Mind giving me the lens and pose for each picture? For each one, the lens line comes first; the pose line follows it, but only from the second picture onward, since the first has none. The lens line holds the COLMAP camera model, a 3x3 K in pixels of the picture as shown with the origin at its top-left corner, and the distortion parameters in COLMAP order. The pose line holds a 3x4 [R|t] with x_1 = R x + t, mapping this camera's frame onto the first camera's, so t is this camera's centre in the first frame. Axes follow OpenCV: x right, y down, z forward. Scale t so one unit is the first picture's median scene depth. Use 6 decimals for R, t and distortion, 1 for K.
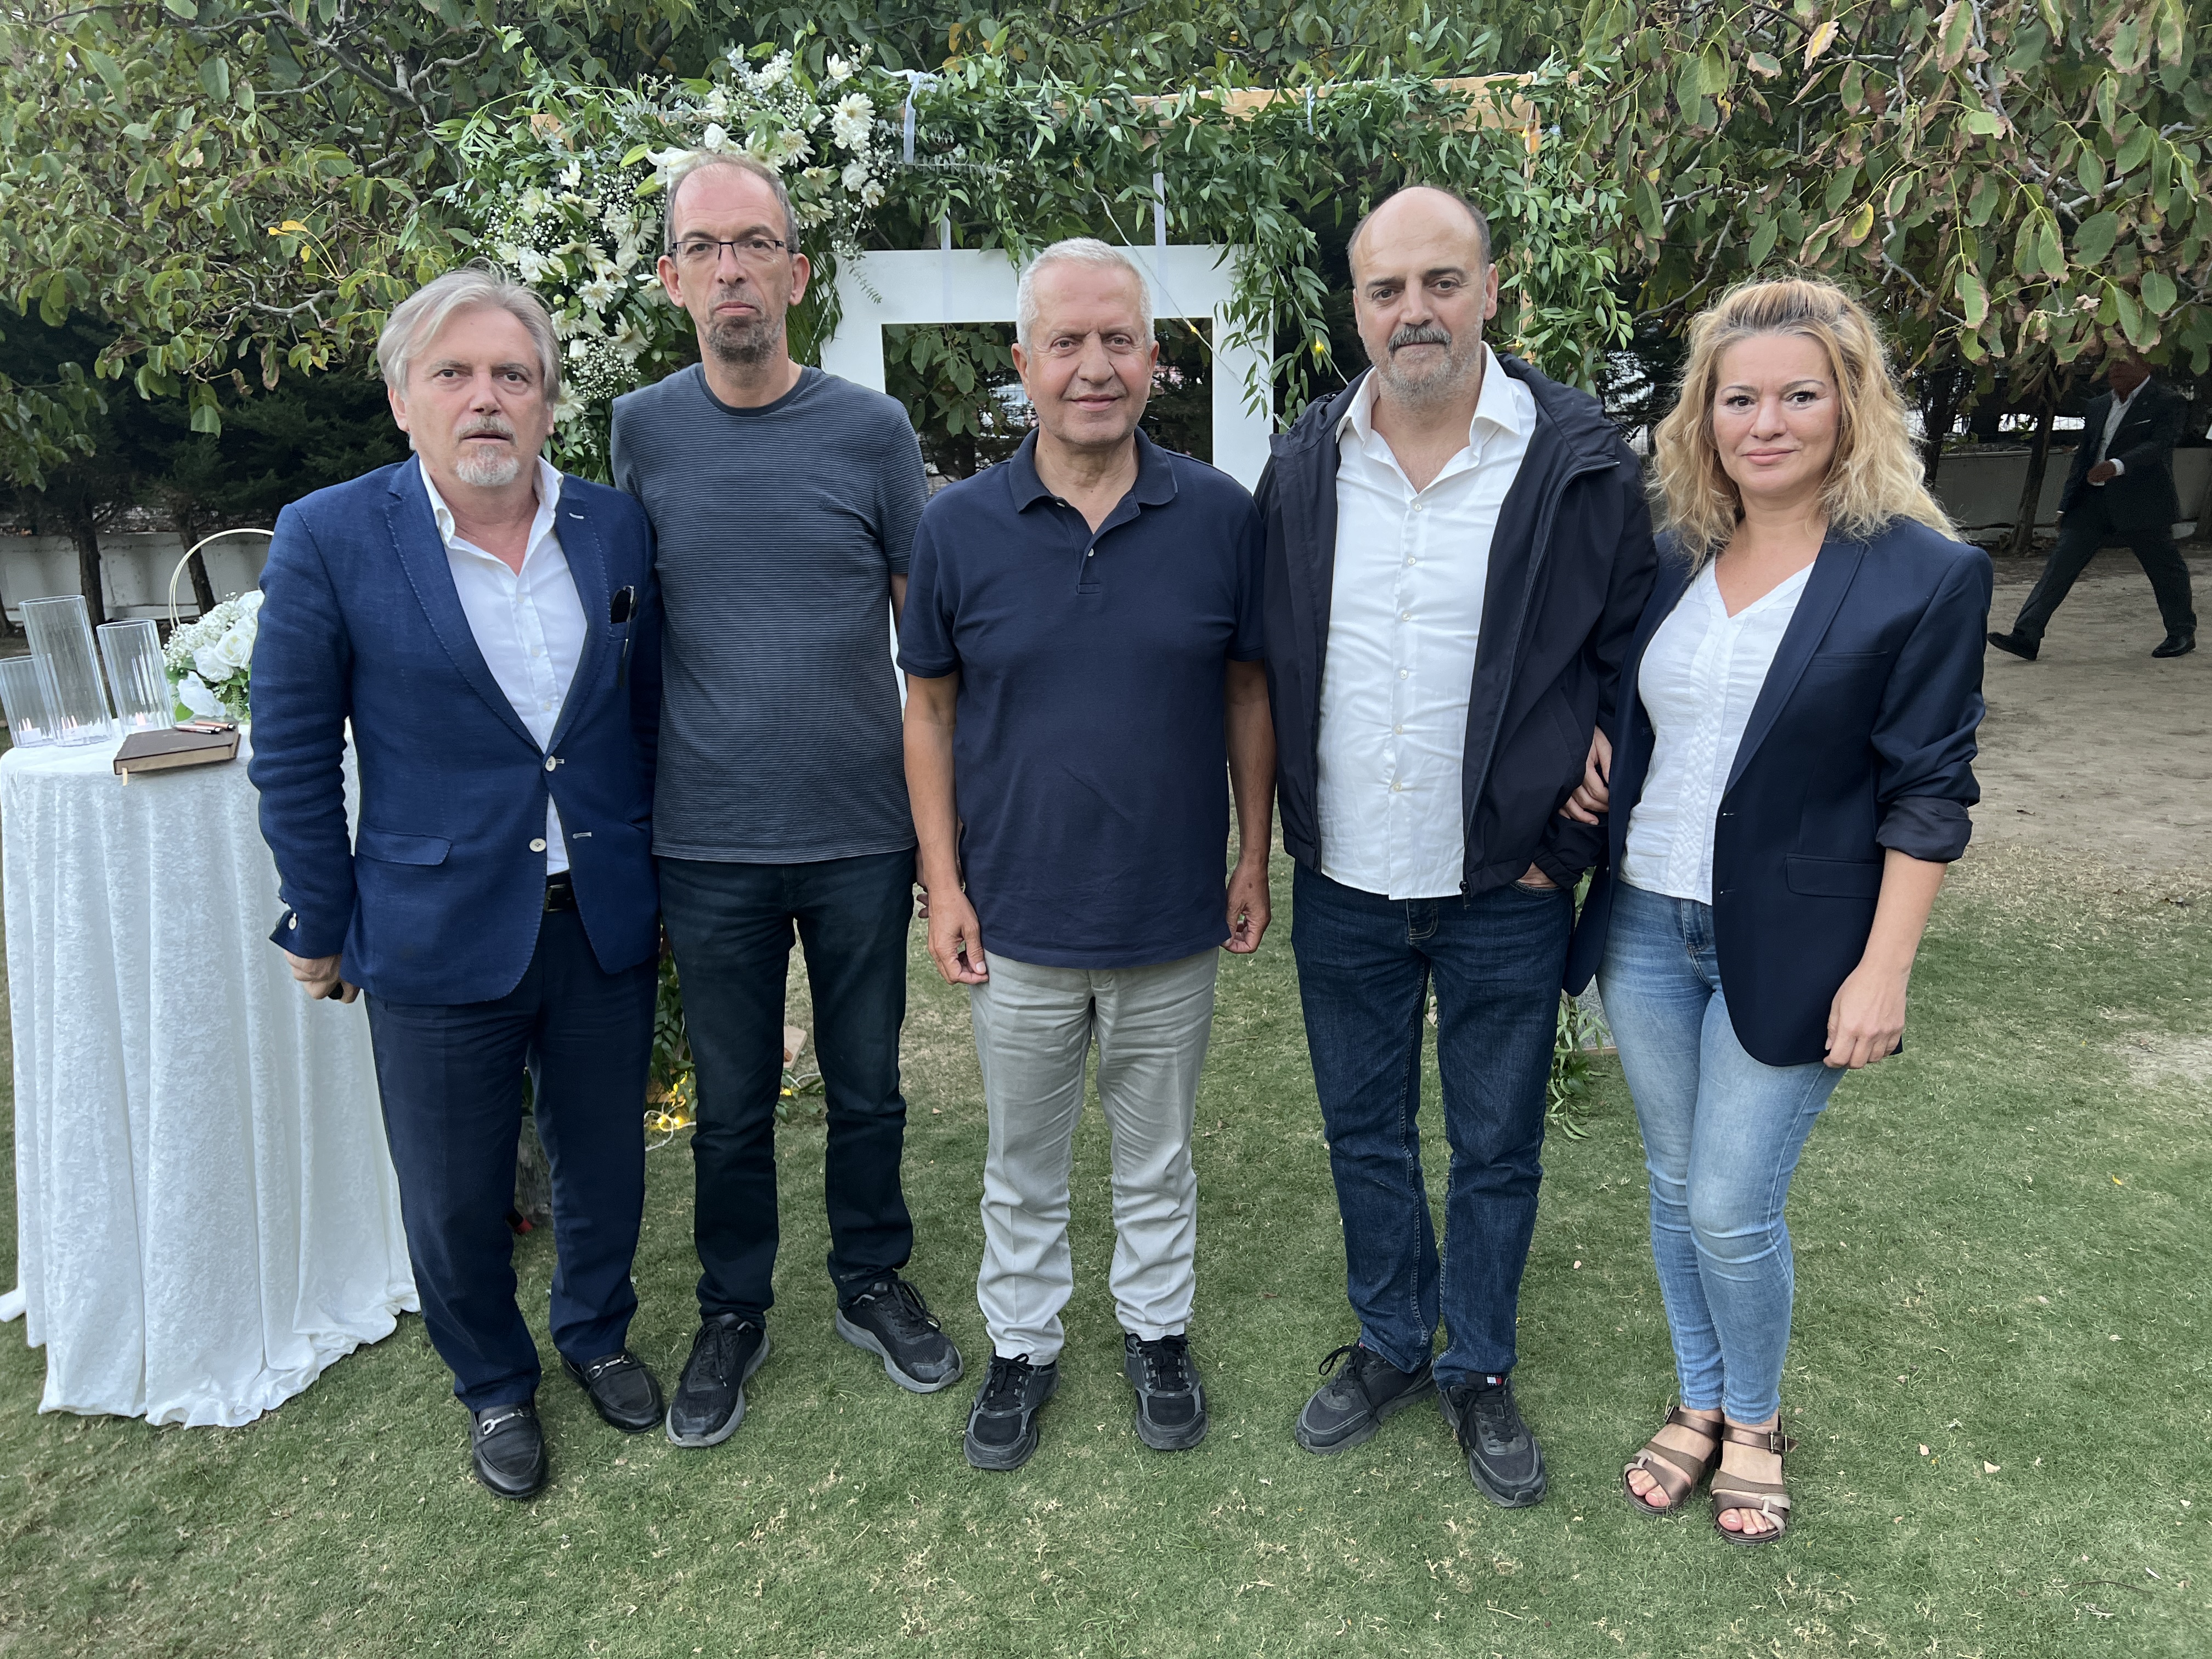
lens RADIAL K [[1638.1, 0, 1101.2], [0, 1638.1, 842.7], [0, 0, 1]] dist [0.054627, -0.060609]
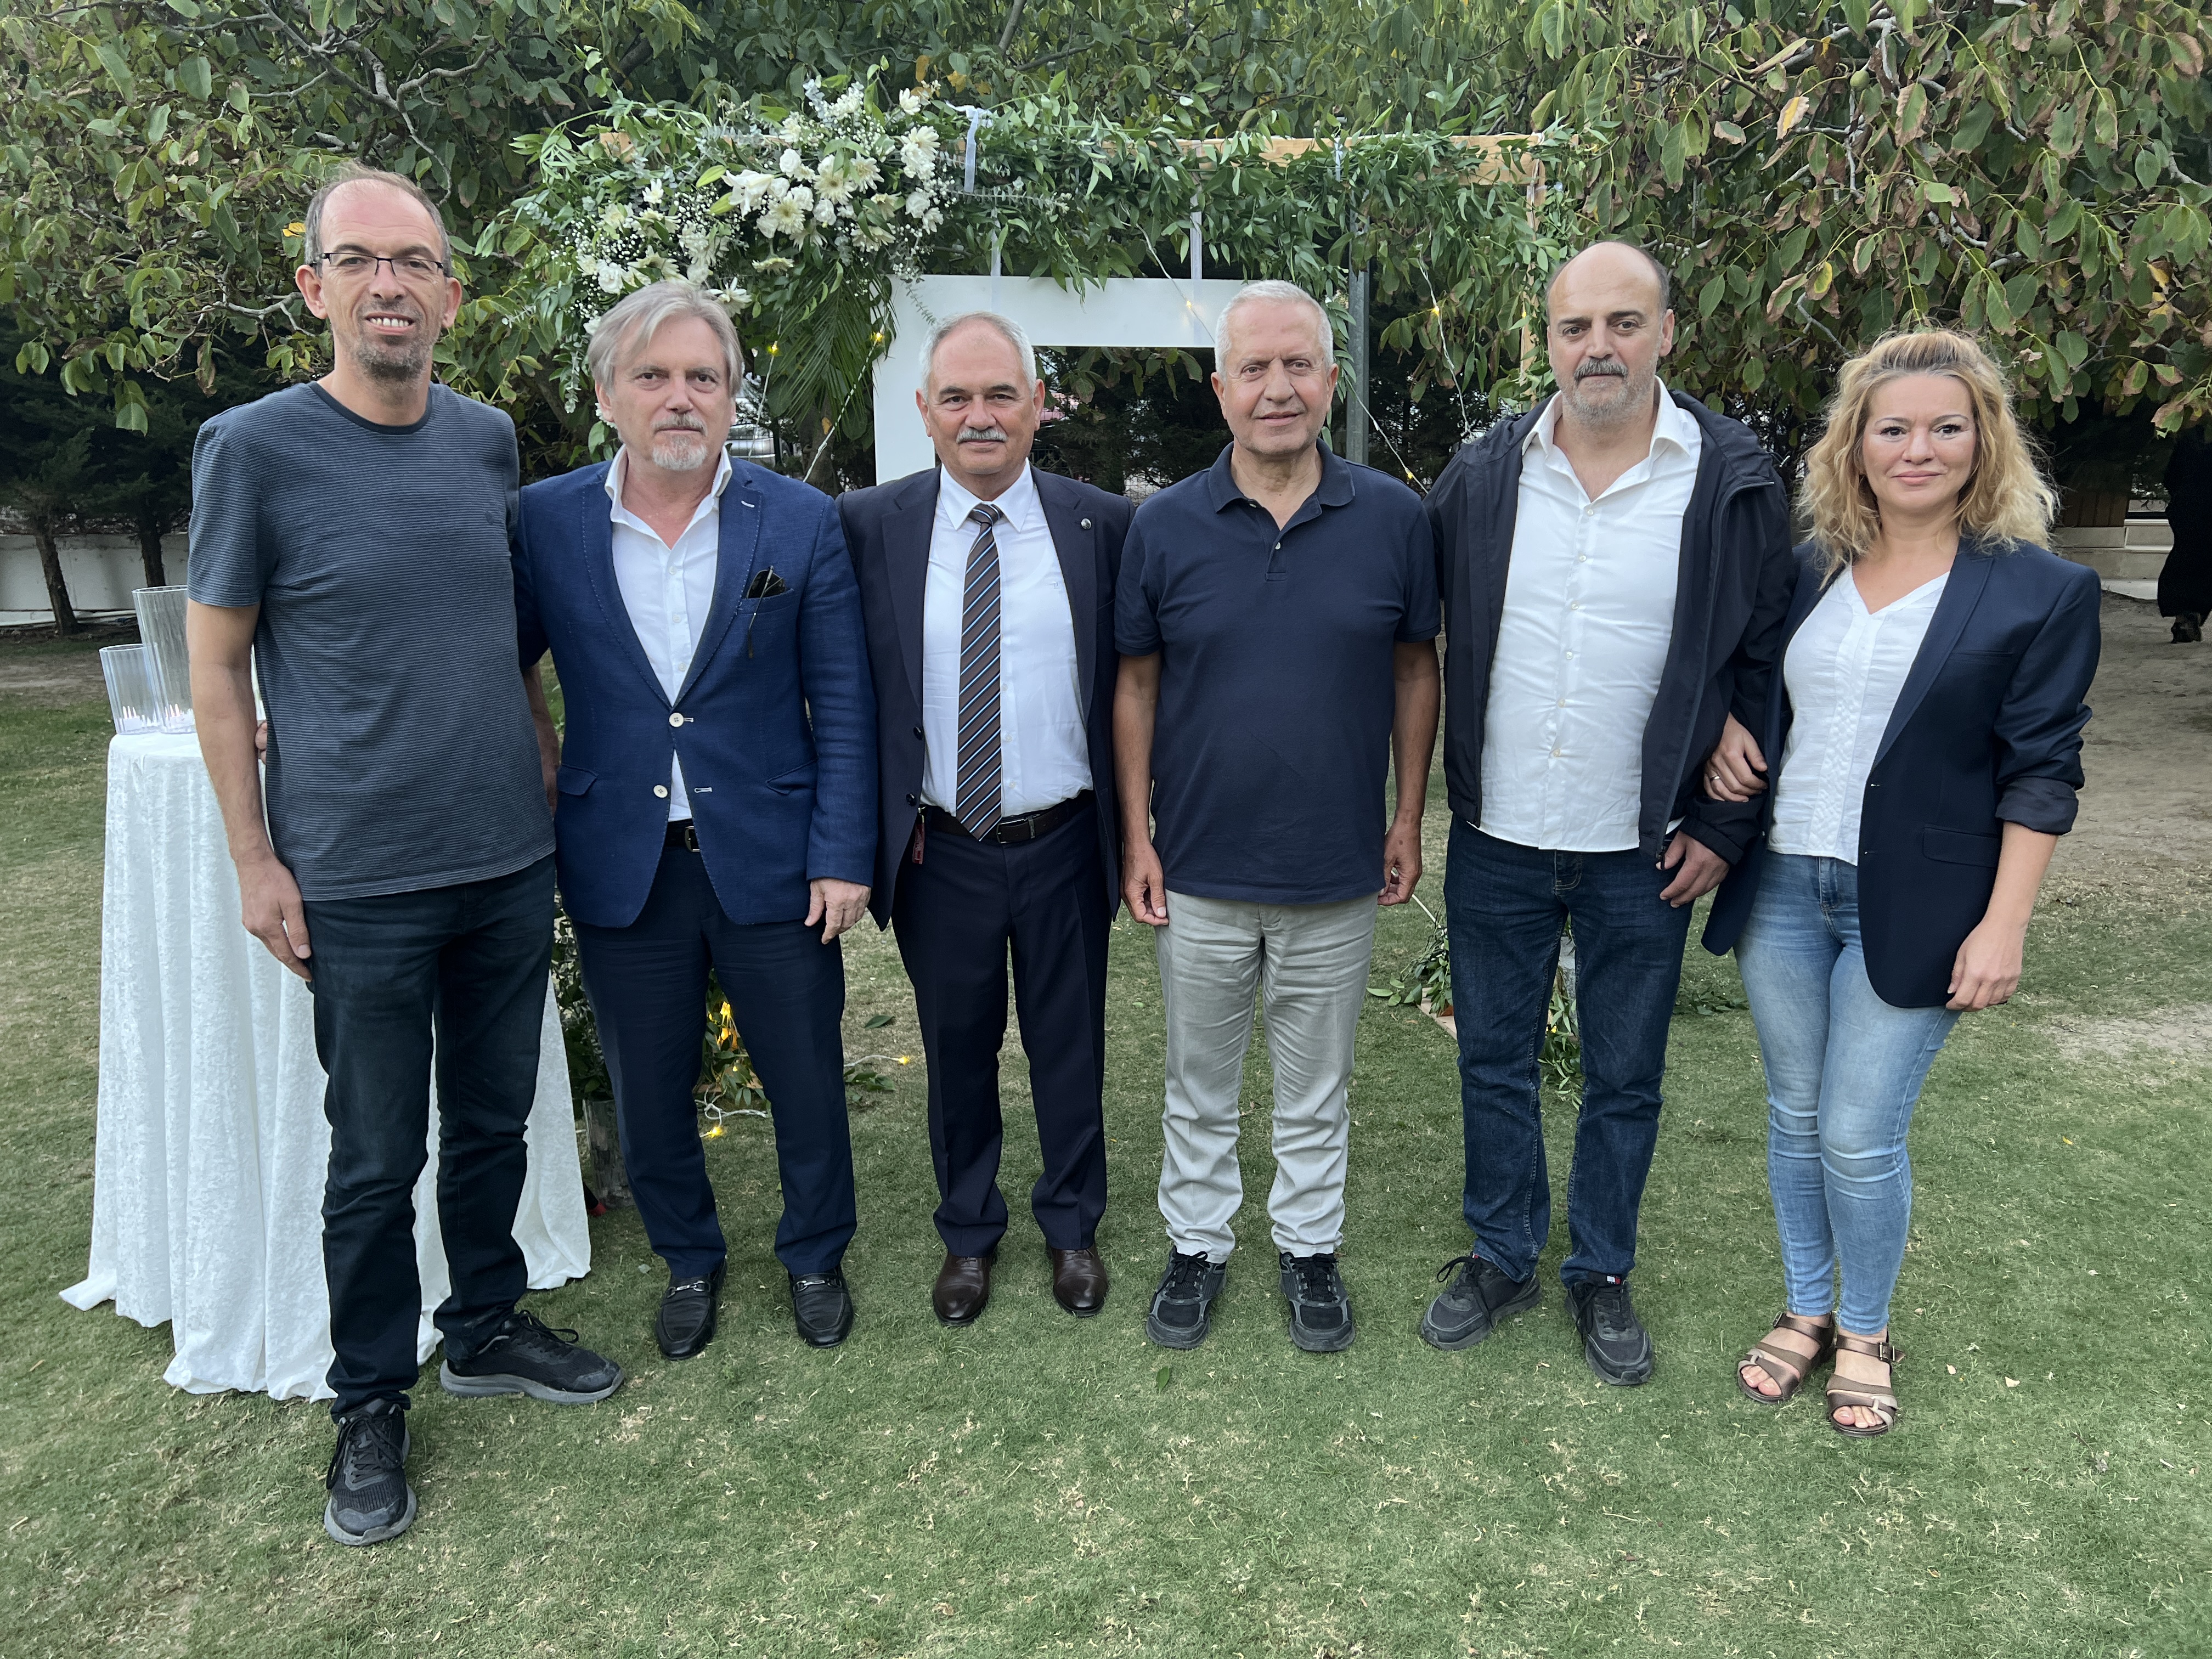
lens RADIAL K [[1638.1, 0, 1104.6], [0, 1638.1, 831.4], [0, 0, 1]] dist [0.054627, -0.060609]
pose [[0.995682, 0.003224, 0.092771, -0.181061], [-0.001220, 0.999765, -0.021650, 0.027496], [-0.092819, 0.021443, 0.995452, -0.071388]]
